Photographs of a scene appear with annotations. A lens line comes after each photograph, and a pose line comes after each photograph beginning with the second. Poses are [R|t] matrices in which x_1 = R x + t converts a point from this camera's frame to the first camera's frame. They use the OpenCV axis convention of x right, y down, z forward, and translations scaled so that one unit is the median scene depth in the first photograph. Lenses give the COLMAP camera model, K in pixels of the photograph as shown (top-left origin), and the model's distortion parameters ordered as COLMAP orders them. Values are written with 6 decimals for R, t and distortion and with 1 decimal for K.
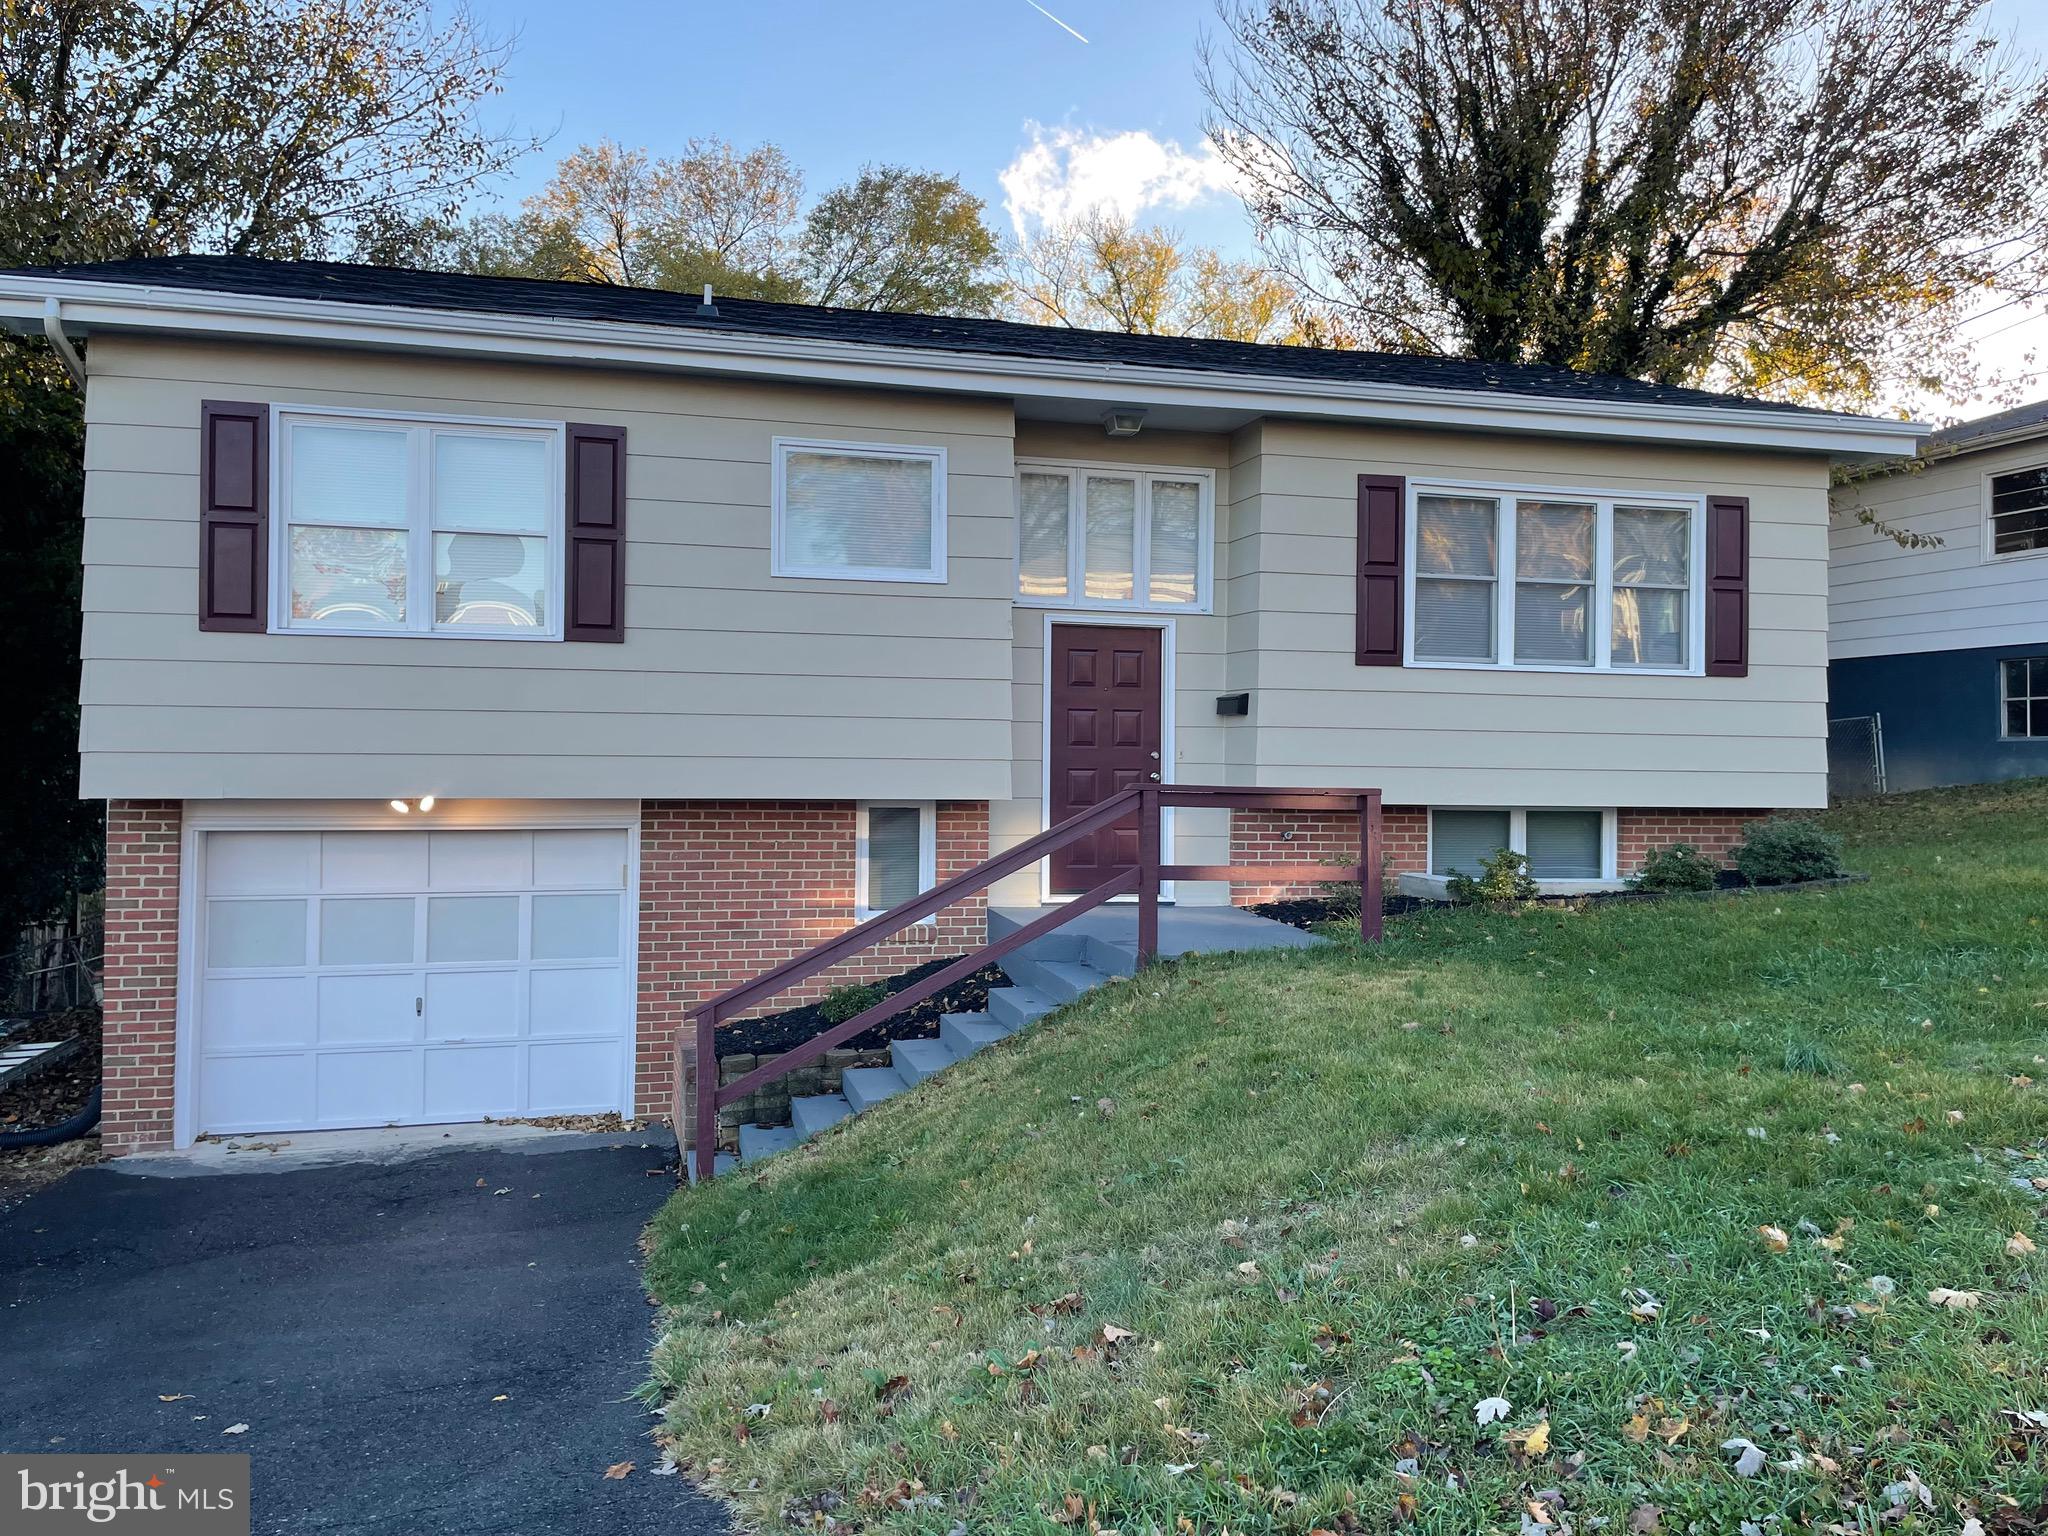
lens RADIAL K [[1561.2, 0, 1003.3], [0, 1561.2, 764.0], [0, 0, 1]] dist [0.069072, -0.094651]
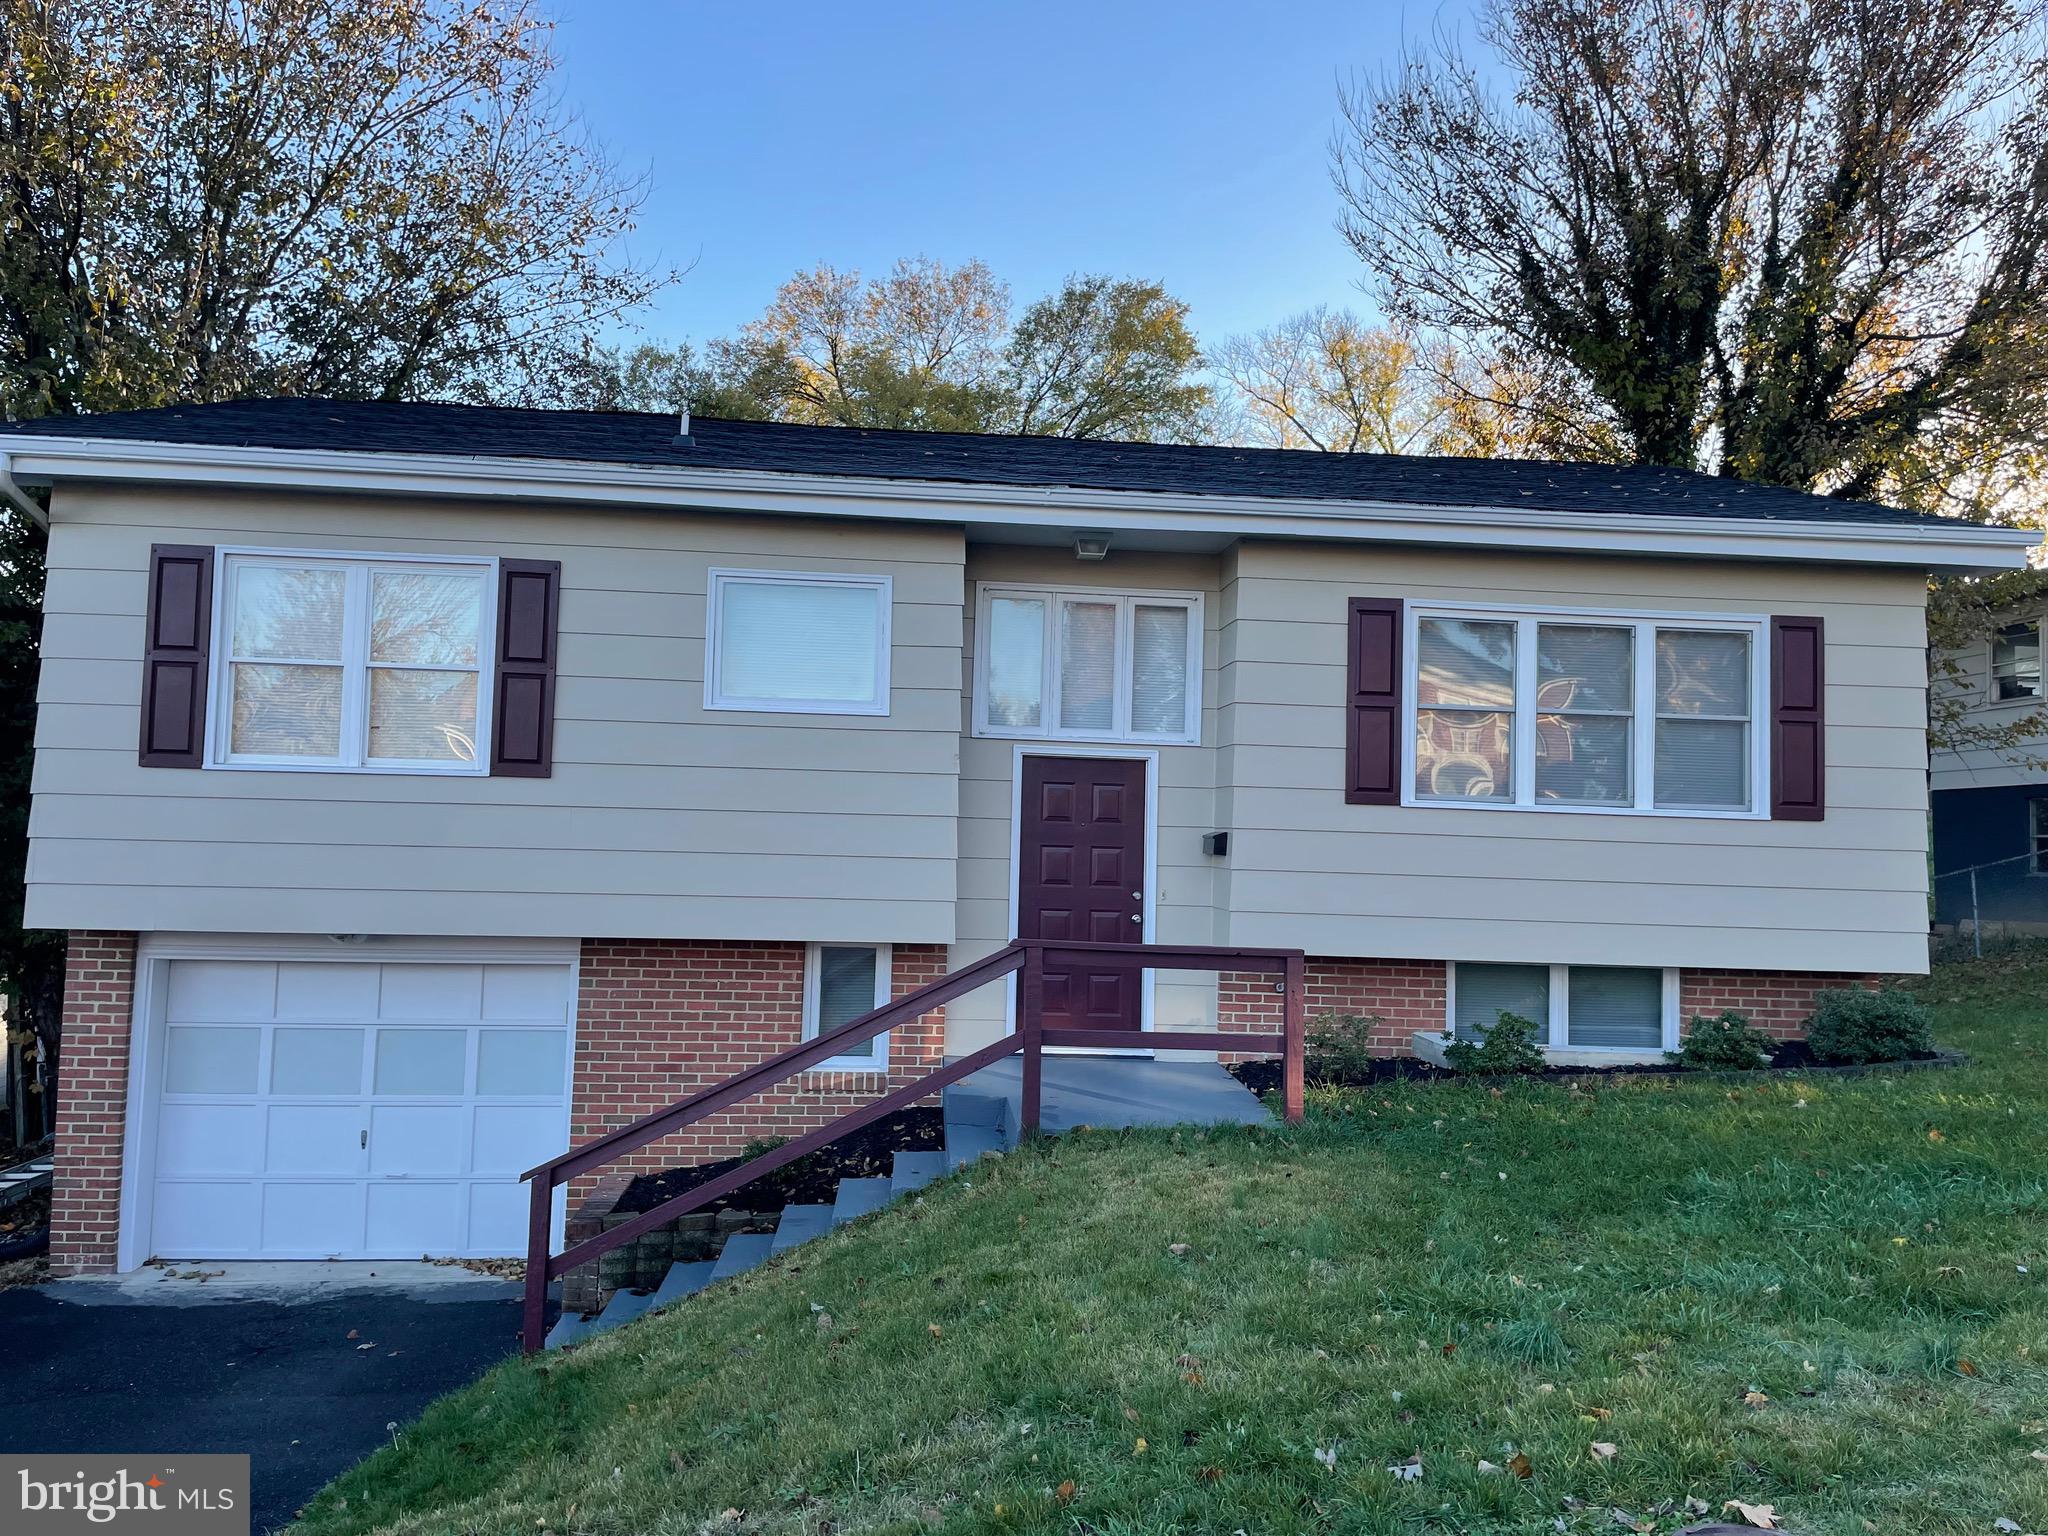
lens RADIAL K [[1561.2, 0, 1025.2], [0, 1561.2, 777.6], [0, 0, 1]] dist [0.069072, -0.094651]
pose [[0.986170, 0.008600, -0.165513, 0.202789], [-0.017133, 0.998592, -0.050196, -0.031244], [0.164848, 0.052338, 0.984929, 0.072856]]
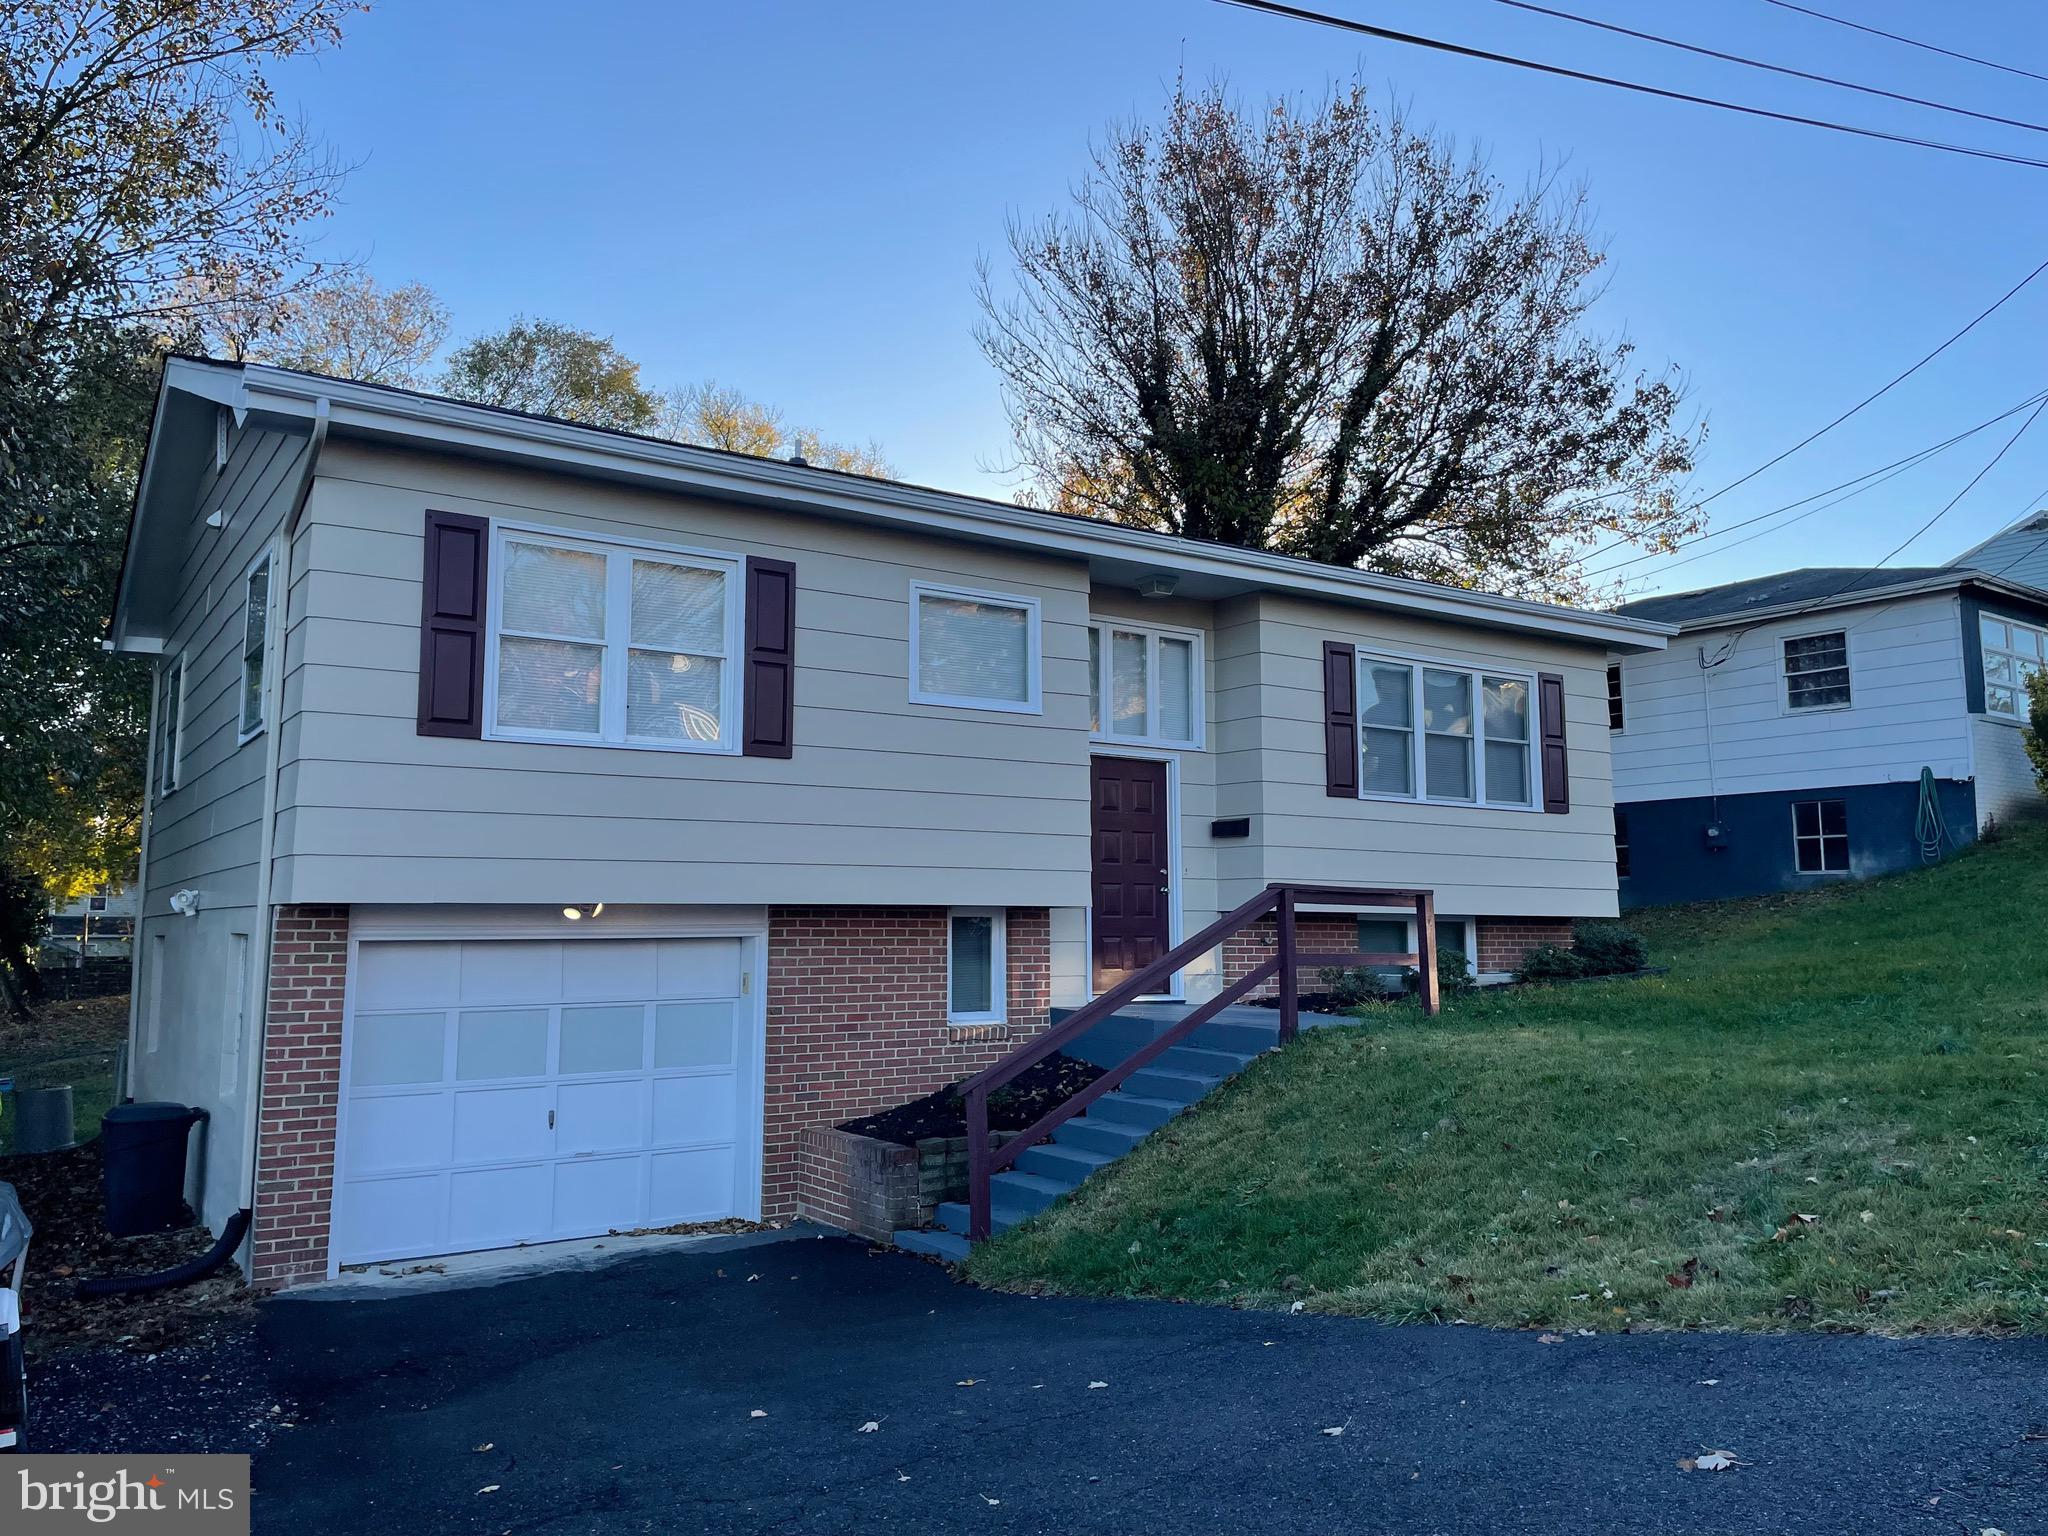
lens RADIAL K [[1561.2, 0, 1020.7], [0, 1561.2, 763.6], [0, 0, 1]] dist [0.069072, -0.094651]
pose [[0.940008, 0.025140, 0.340226, -0.431613], [0.011337, 0.994428, -0.104803, 0.037674], [-0.340965, 0.102373, 0.934485, -0.052593]]
